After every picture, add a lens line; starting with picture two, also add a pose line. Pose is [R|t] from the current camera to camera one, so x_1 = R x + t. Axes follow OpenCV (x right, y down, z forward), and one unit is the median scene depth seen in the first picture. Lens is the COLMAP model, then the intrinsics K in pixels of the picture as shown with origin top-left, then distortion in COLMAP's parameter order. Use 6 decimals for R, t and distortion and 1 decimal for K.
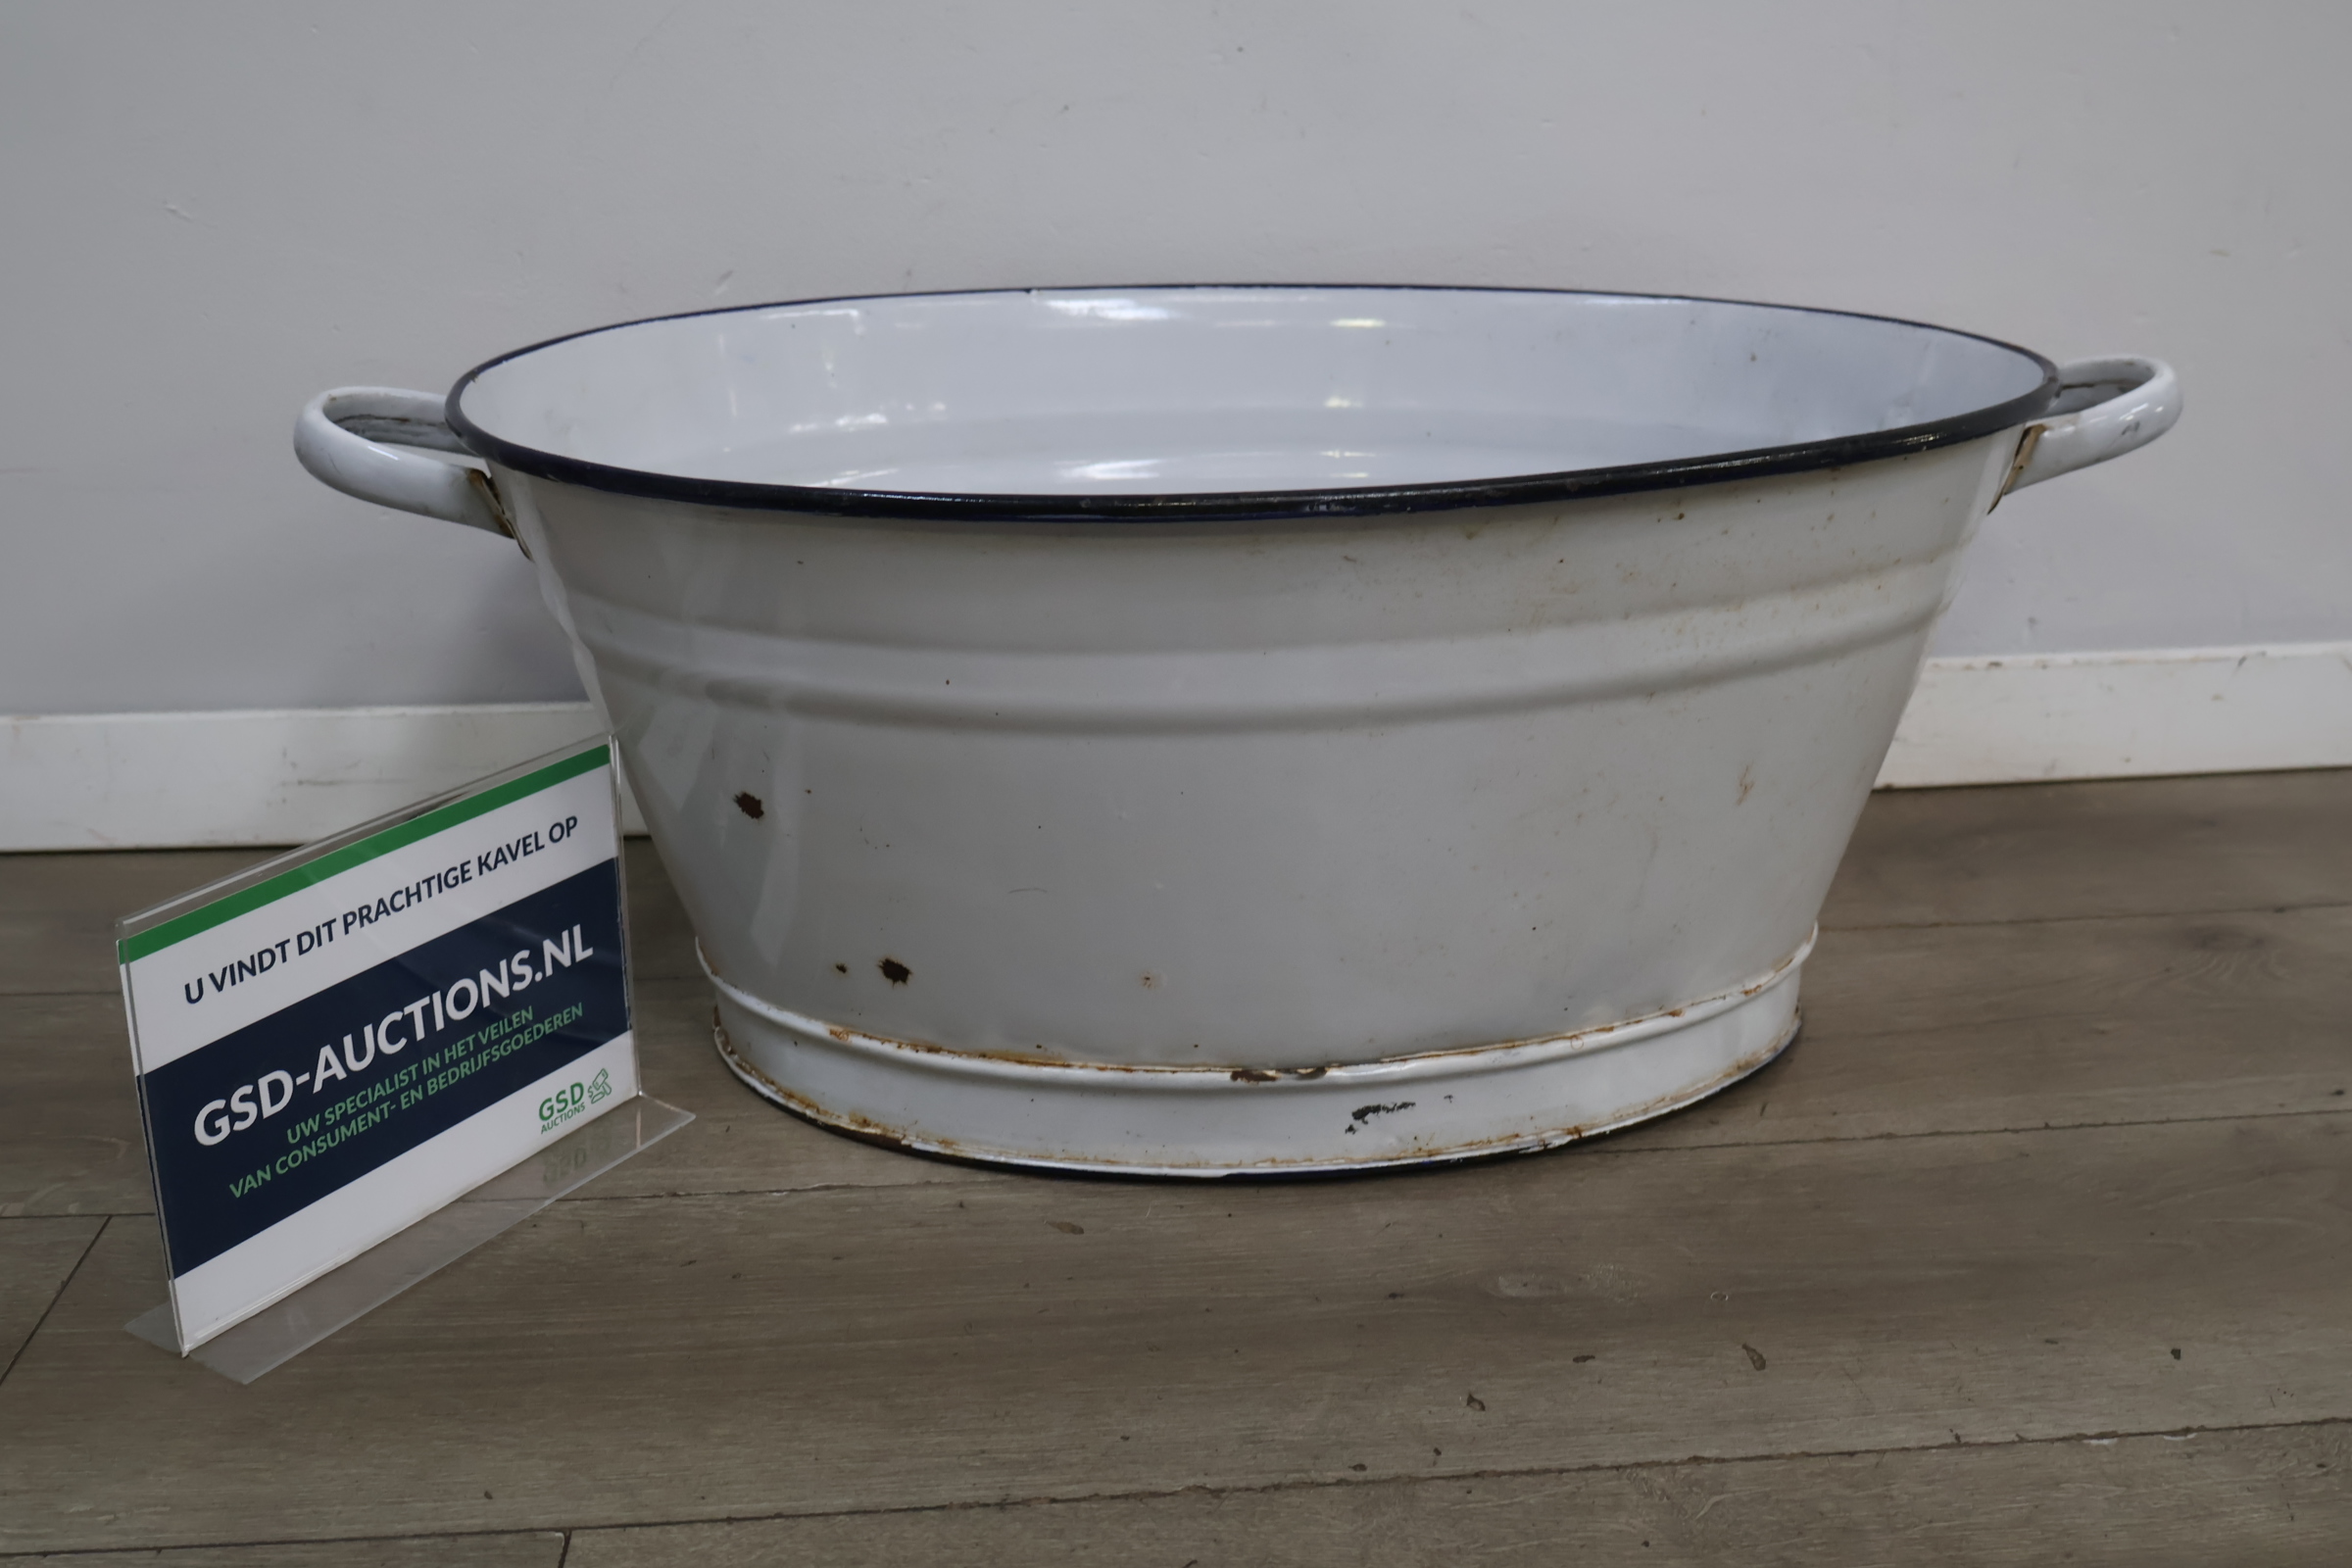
lens RADIAL K [[2415.6, 0, 1175.0], [0, 2415.6, 765.1], [0, 0, 1]] dist [0.005773, 0.000000]
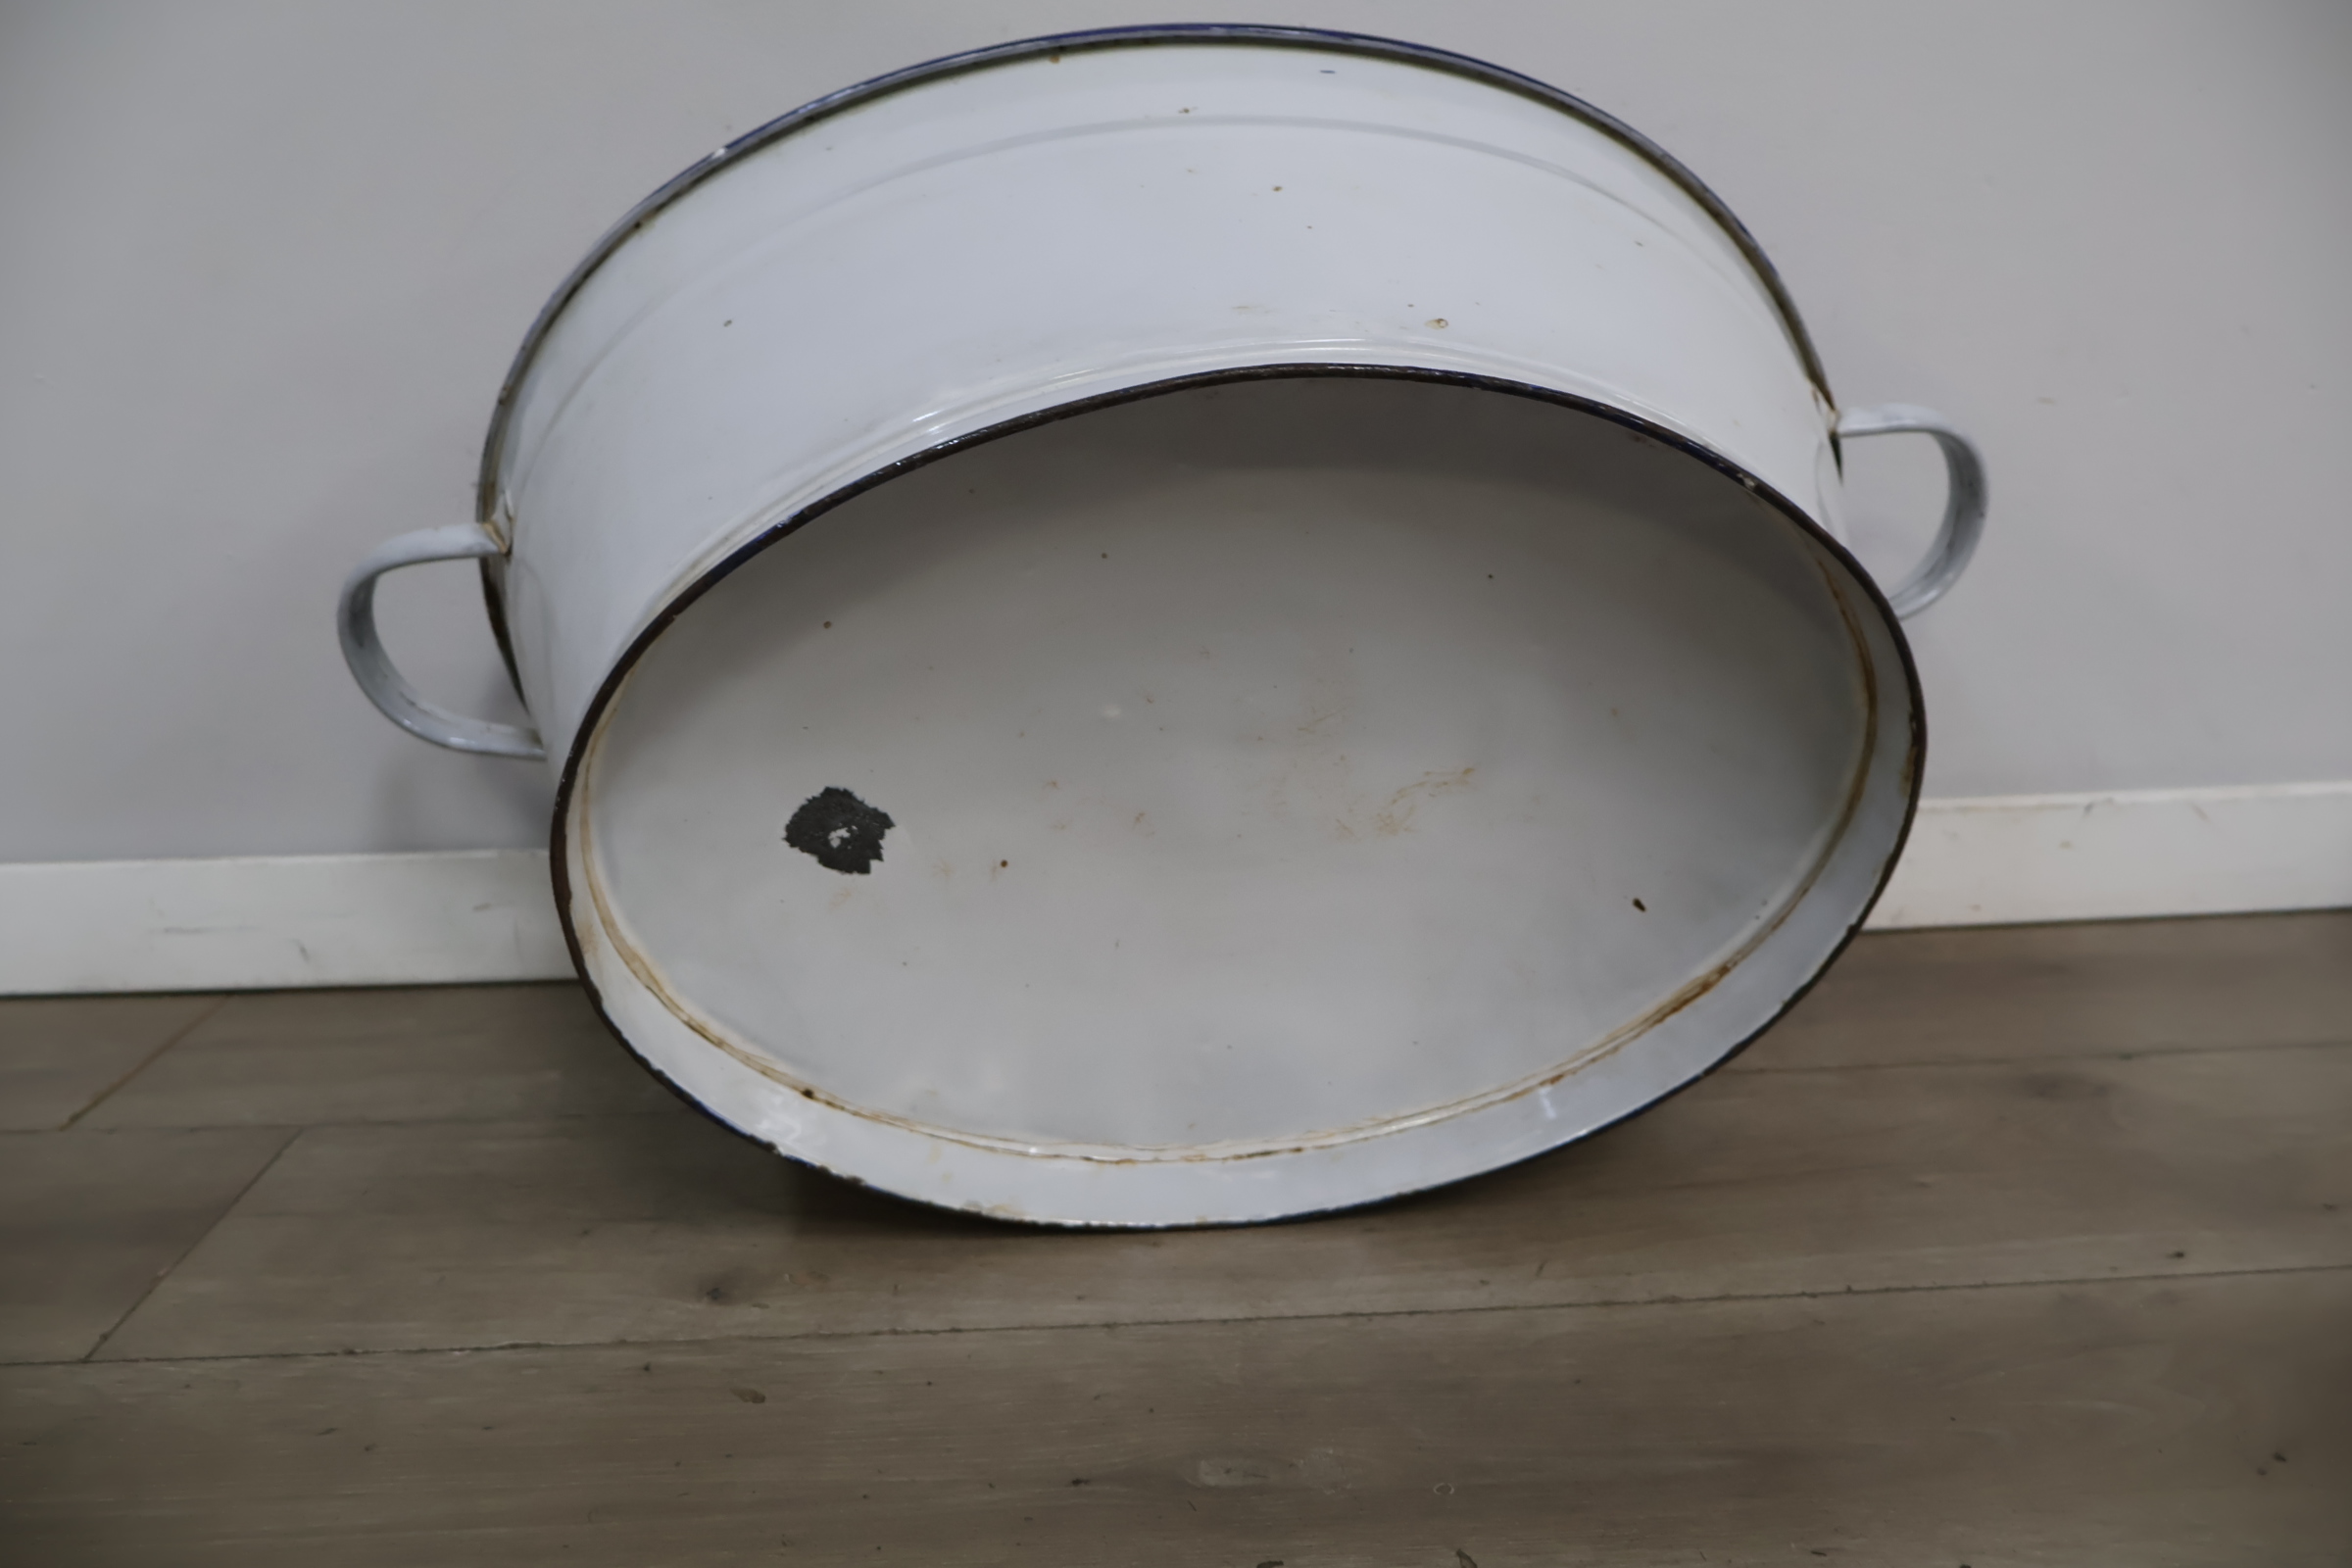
lens RADIAL K [[1993.4, 0, 1159.7], [0, 1993.4, 788.3], [0, 0, 1]] dist [0.004048, 0.001950]
pose [[0.998470, -0.004696, -0.055100, 0.149258], [0.000117, 0.996565, -0.082814, 0.023977], [0.055300, 0.082681, 0.995041, 0.230537]]
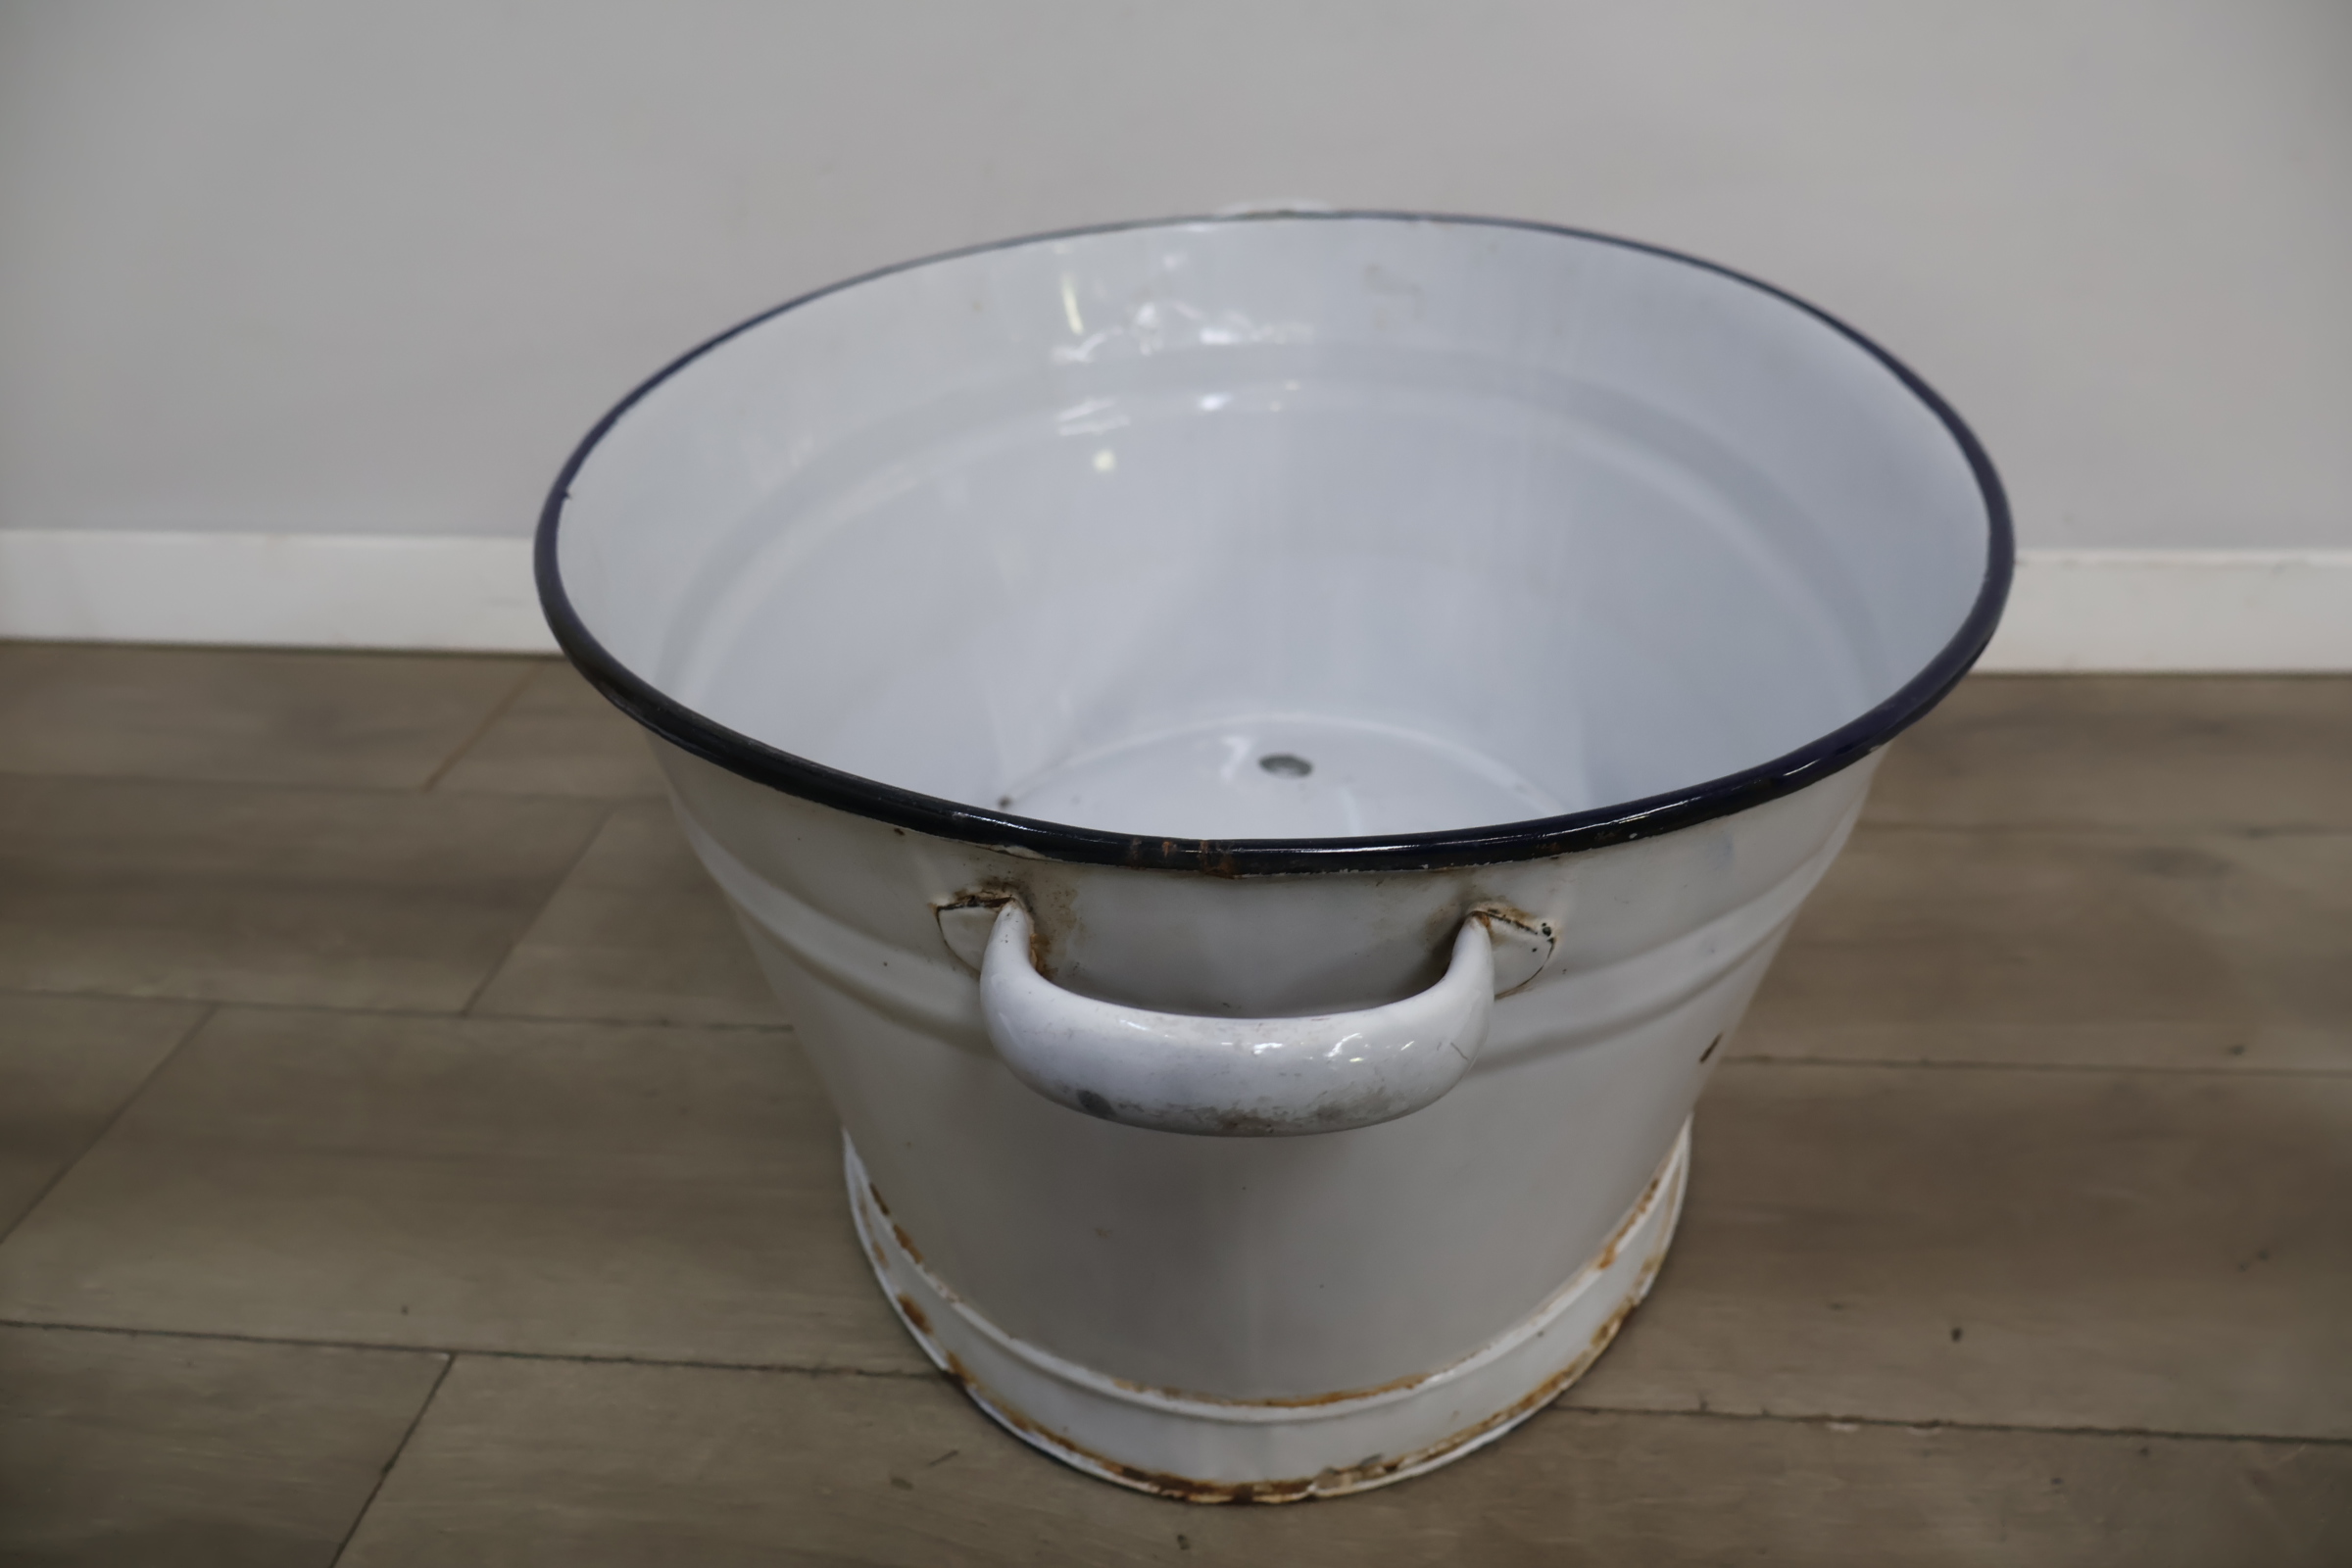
lens RADIAL K [[1993.4, 0, 1173.6], [0, 1993.4, 766.9], [0, 0, 1]] dist [0.004048, 0.001950]
pose [[0.983666, 0.063900, -0.168277, 0.186053], [-0.039004, 0.988323, 0.147296, -0.094210], [0.175724, -0.138326, 0.974673, 0.127215]]
